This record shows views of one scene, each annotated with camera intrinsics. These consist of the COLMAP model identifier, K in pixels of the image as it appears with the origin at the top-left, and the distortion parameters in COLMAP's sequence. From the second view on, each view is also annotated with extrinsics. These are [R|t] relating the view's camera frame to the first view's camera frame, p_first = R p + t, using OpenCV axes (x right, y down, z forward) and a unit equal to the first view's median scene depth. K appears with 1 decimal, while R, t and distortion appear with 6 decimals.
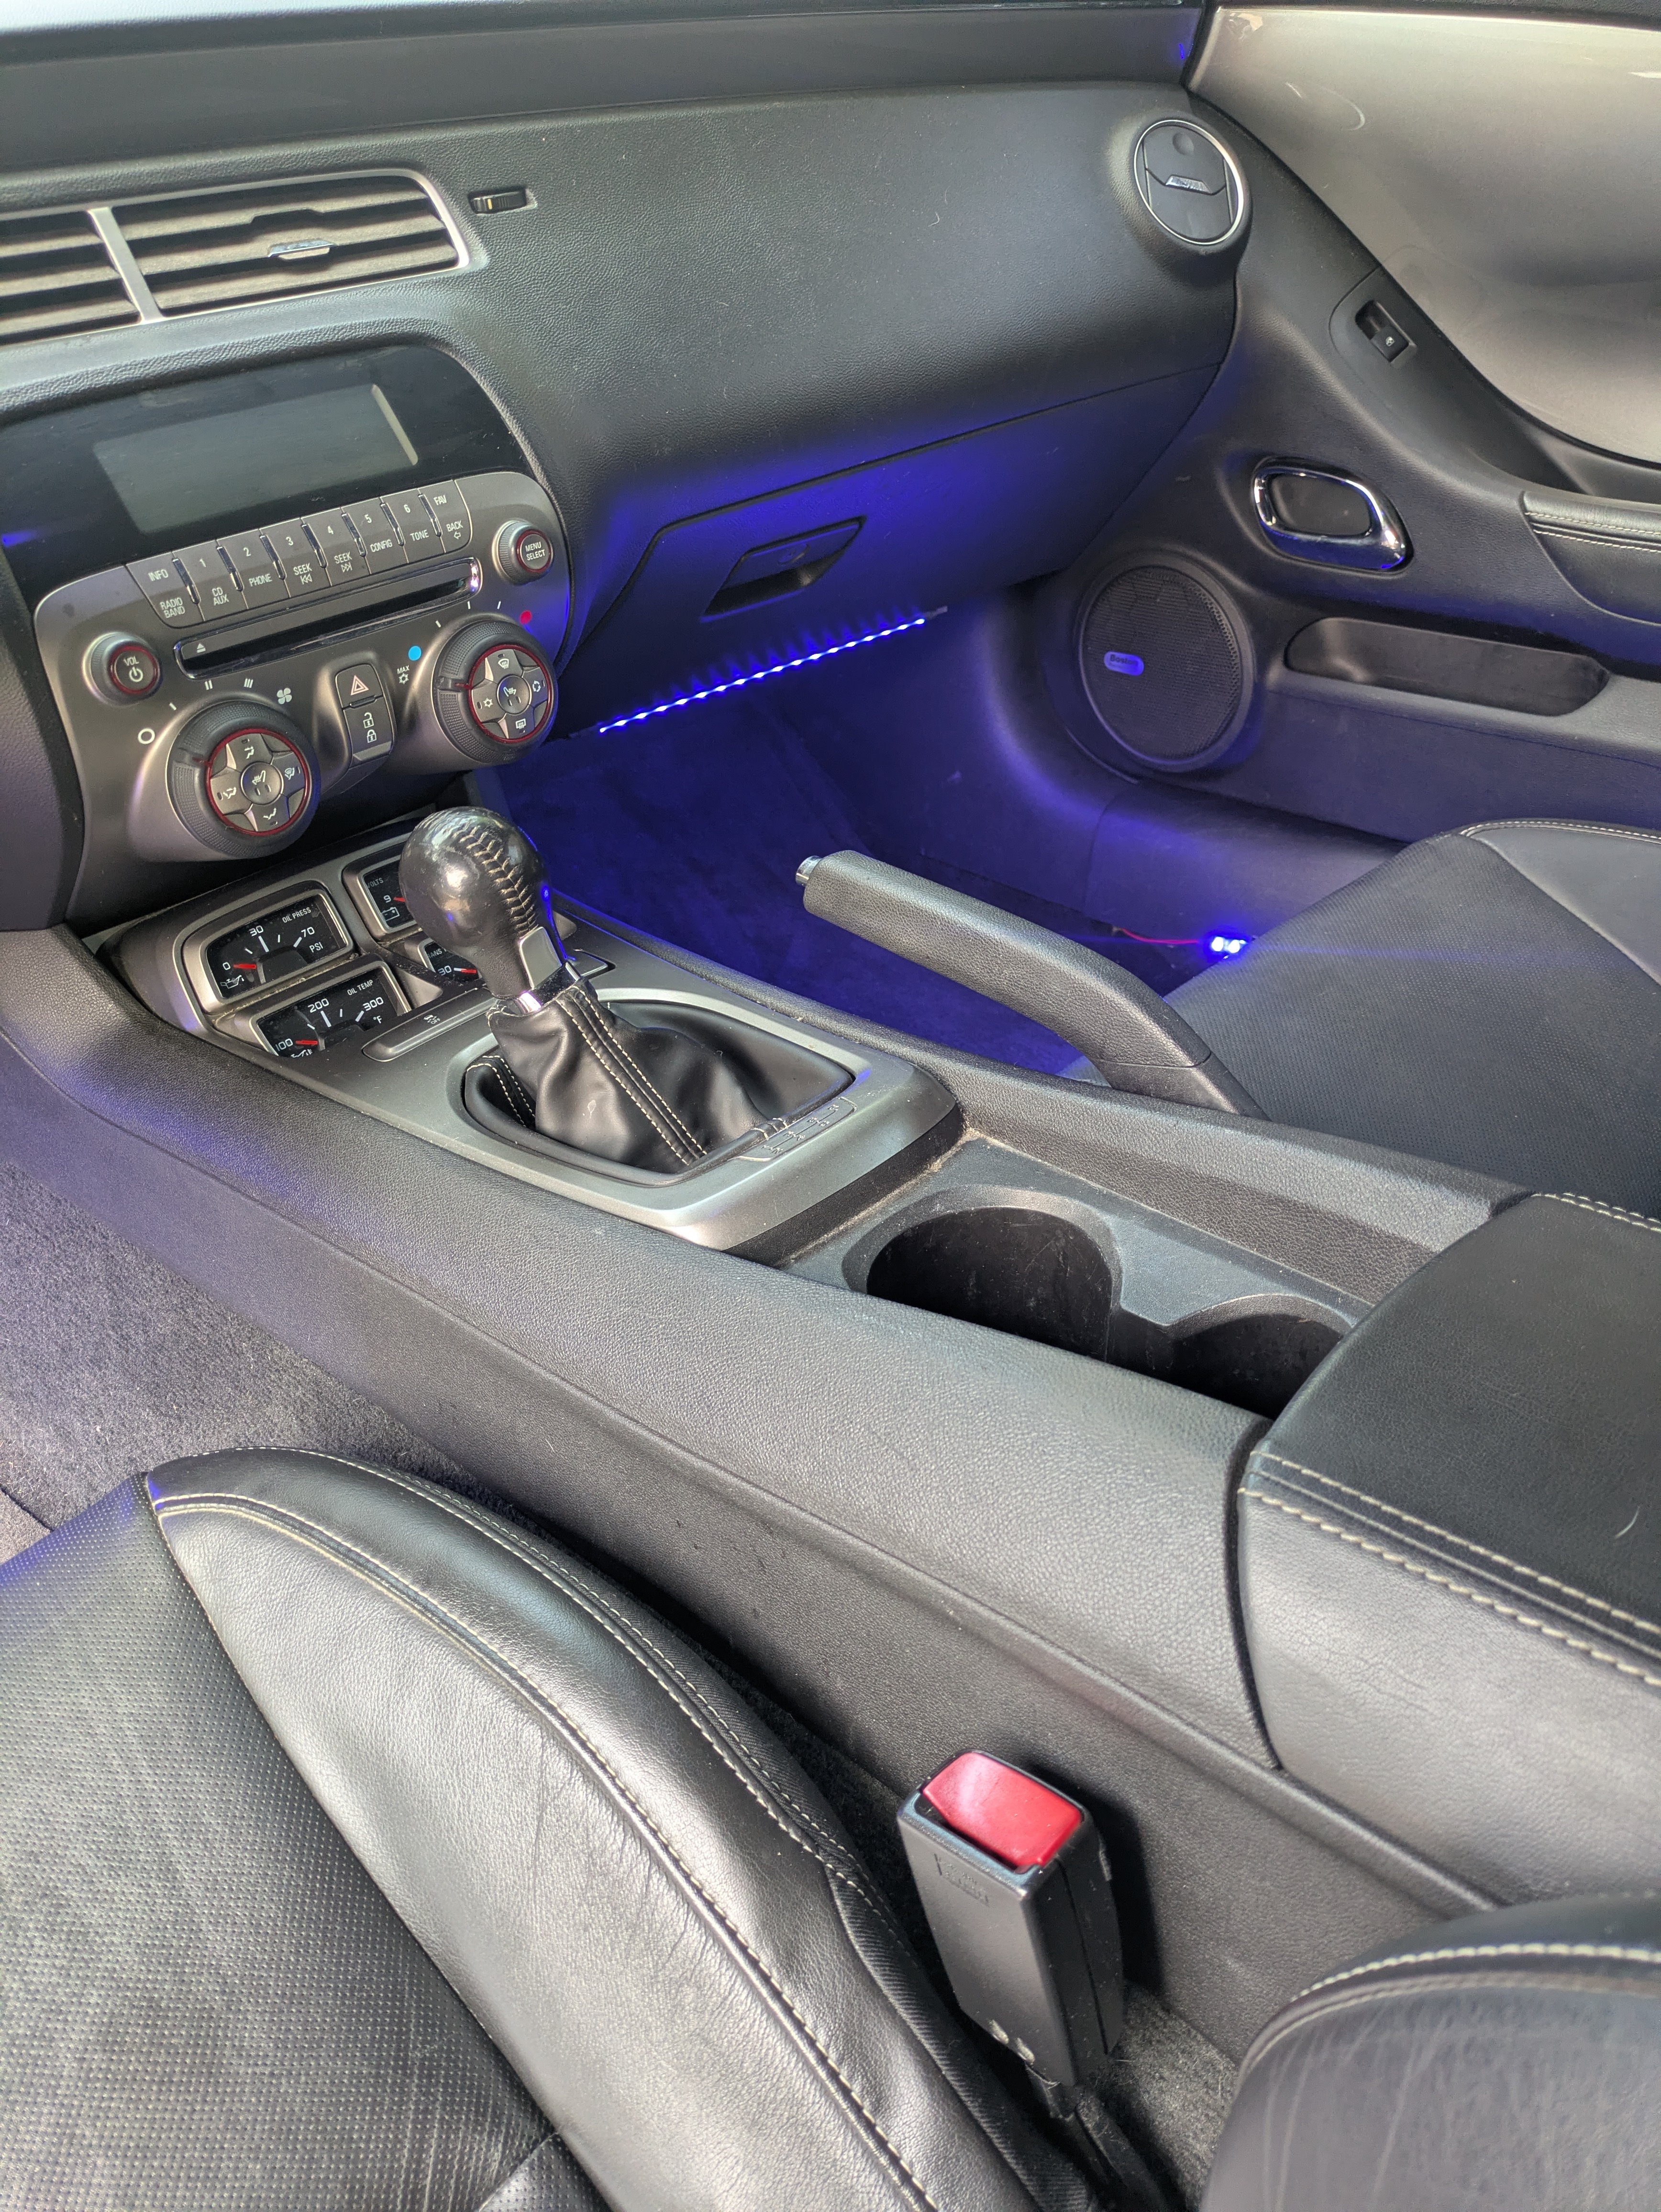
lens RADIAL K [[1618.3, 0, 799.2], [0, 1618.3, 1118.8], [0, 0, 1]] dist [0.046090, -0.077251]
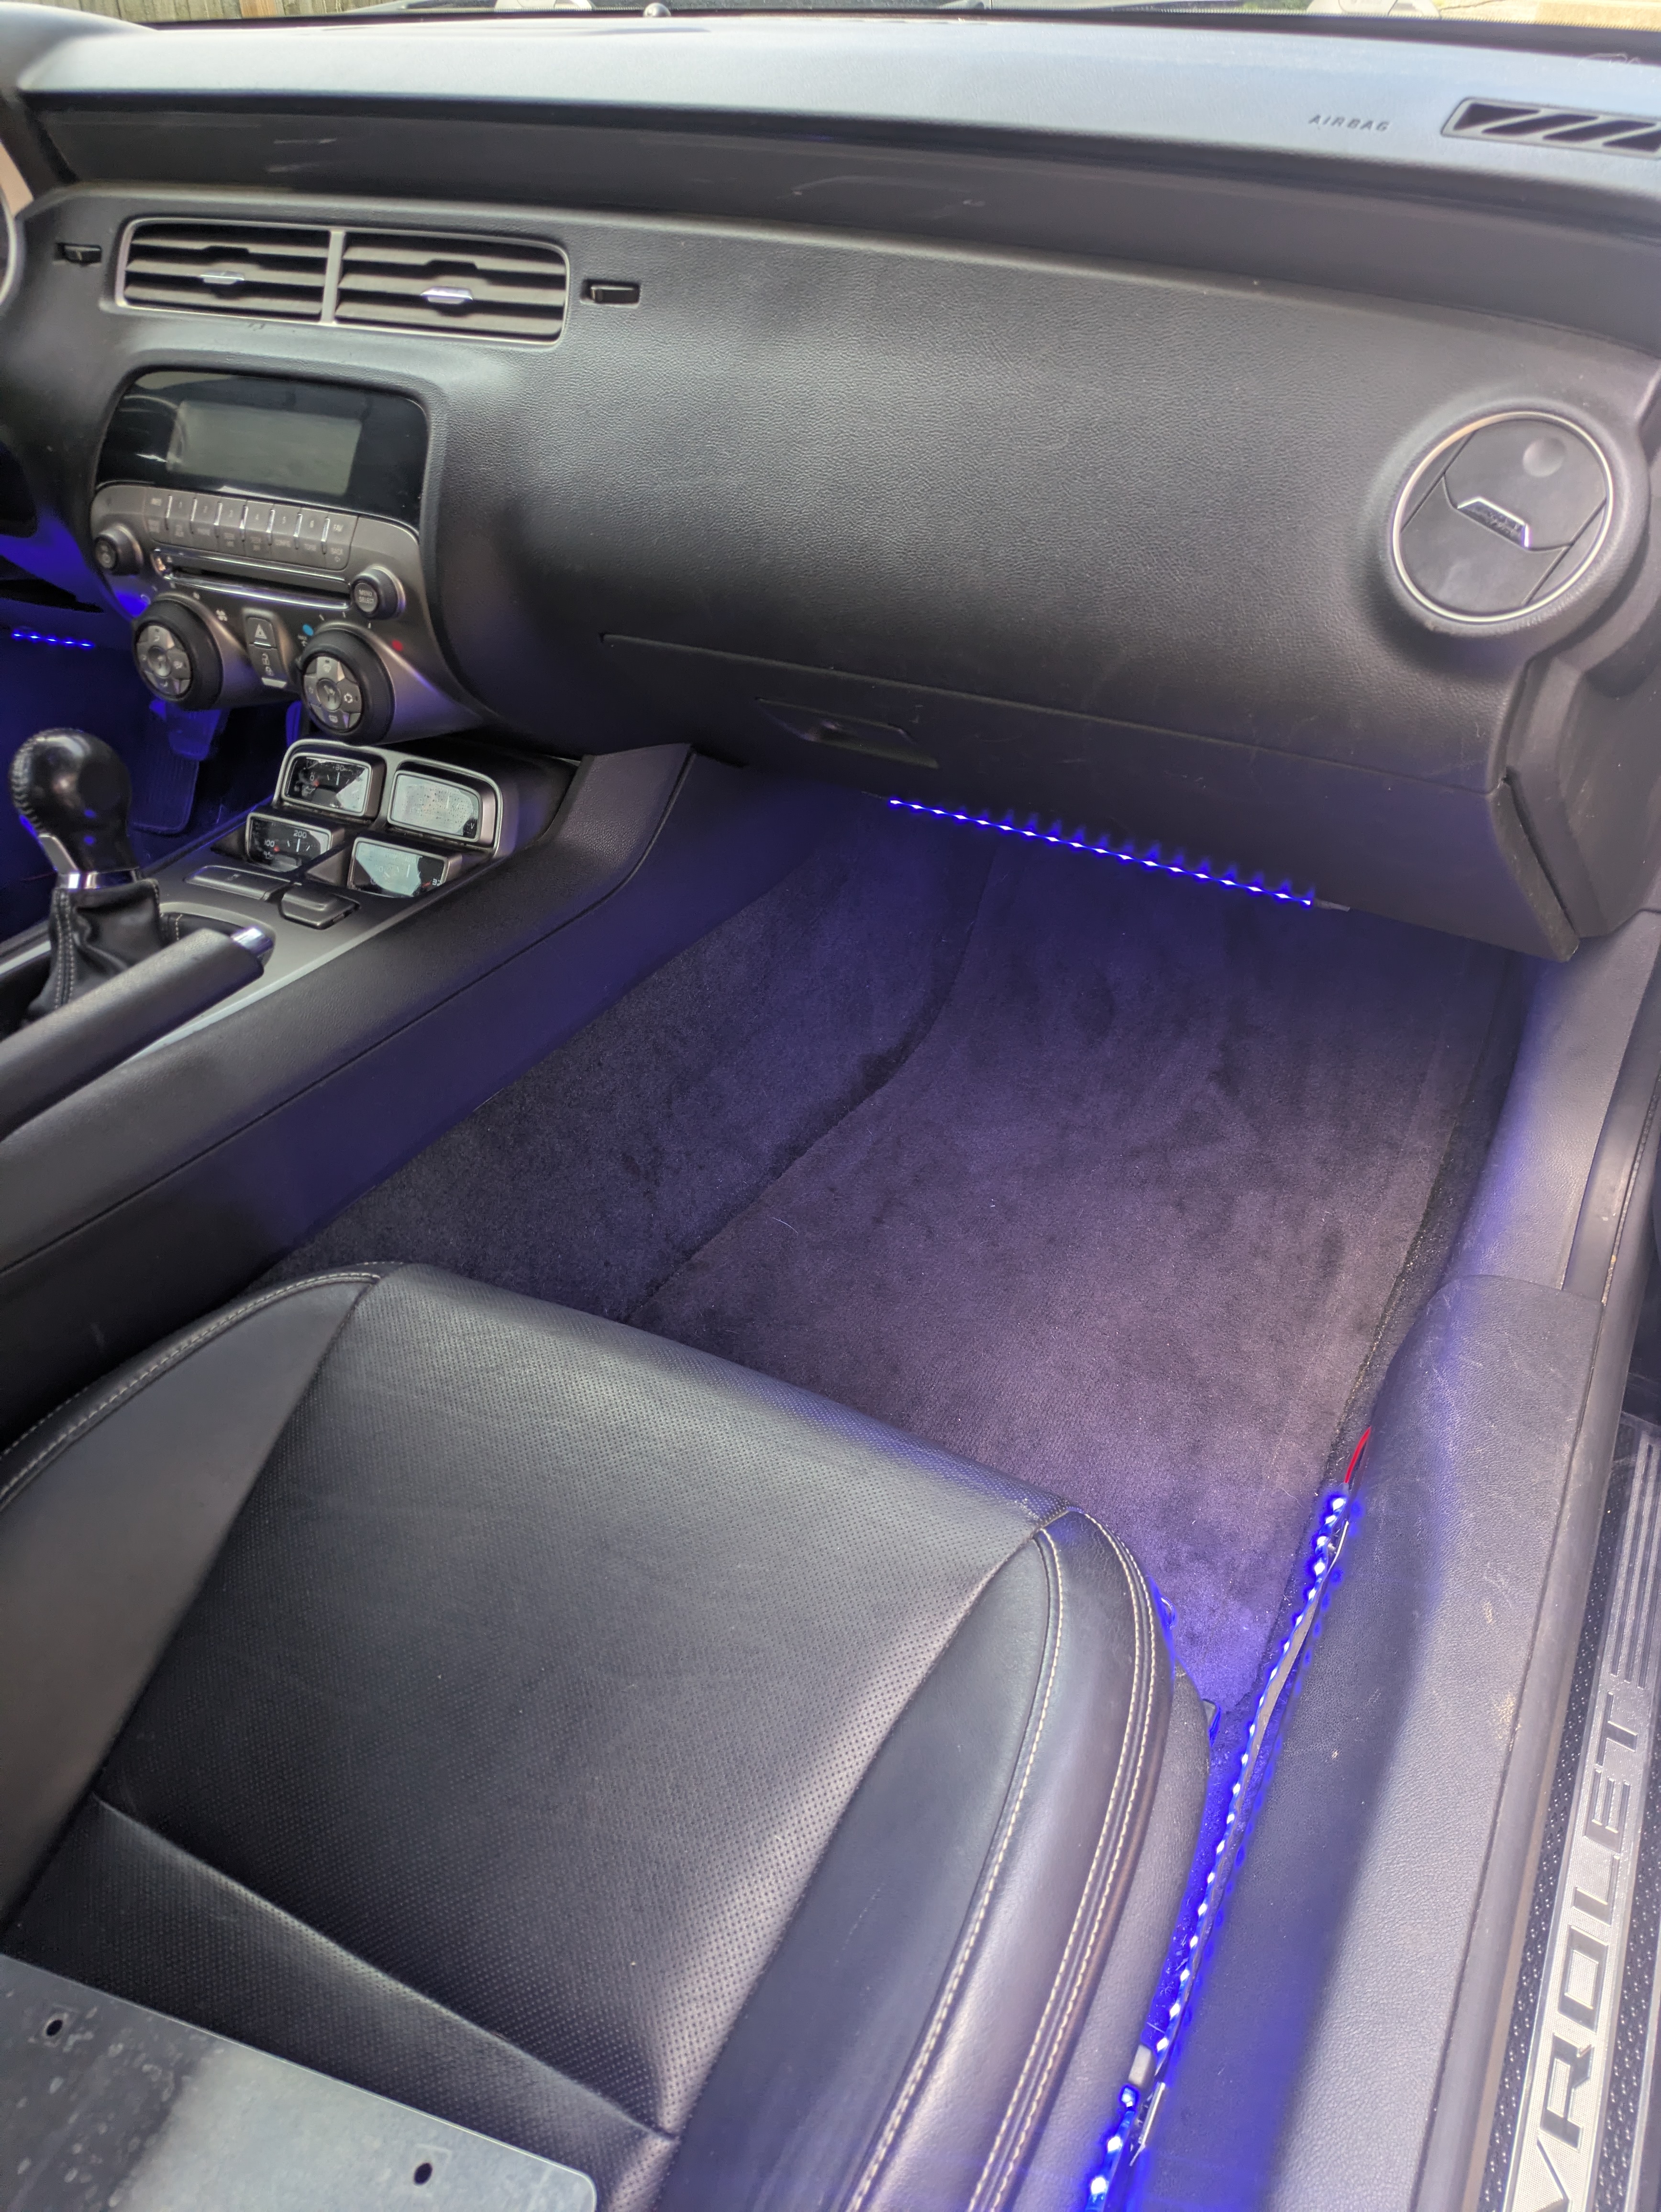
lens RADIAL K [[1618.3, 0, 799.2], [0, 1618.3, 1118.8], [0, 0, 1]] dist [0.046090, -0.077251]
pose [[0.344291, 0.618469, -0.706370, 0.688539], [-0.514364, 0.753663, 0.409172, -0.481534], [0.785426, 0.222457, 0.577598, 0.444140]]
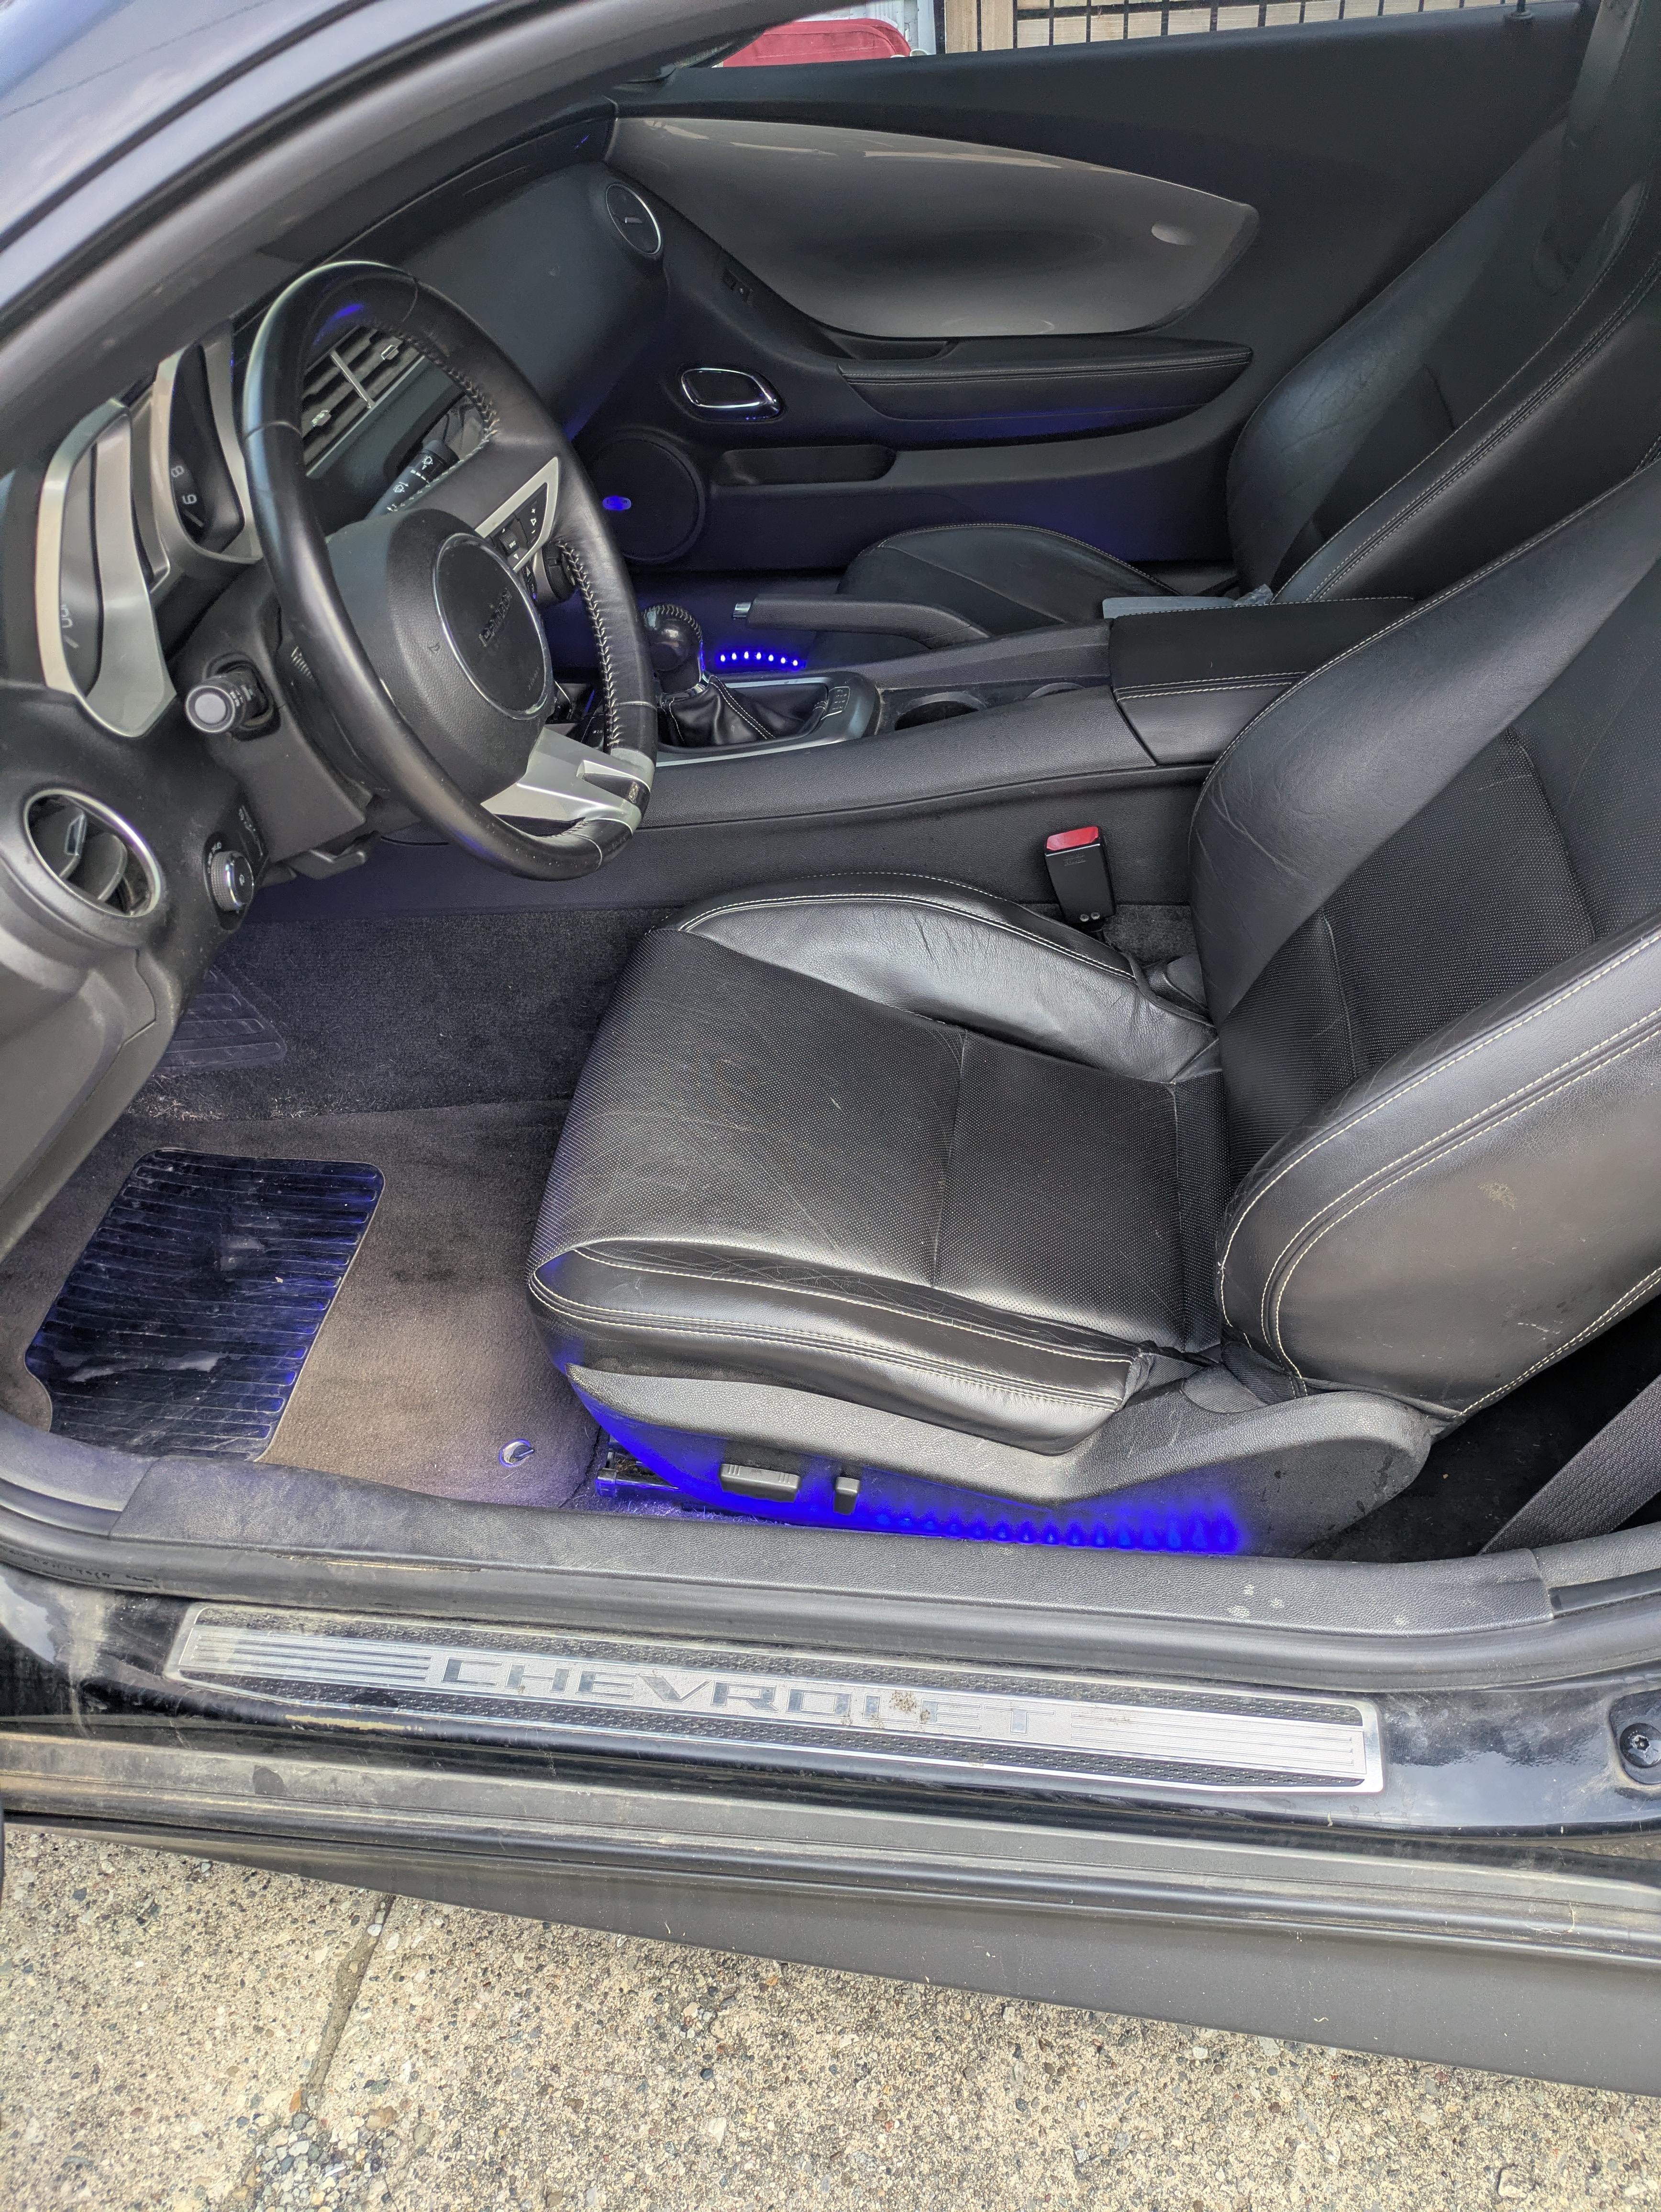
lens RADIAL K [[1618.3, 0, 799.2], [0, 1618.3, 1118.8], [0, 0, 1]] dist [0.046090, -0.077251]
pose [[0.799453, -0.377570, 0.467243, -0.780113], [0.334978, 0.925832, 0.174998, 0.077897], [-0.498662, 0.016614, 0.866637, -0.583006]]
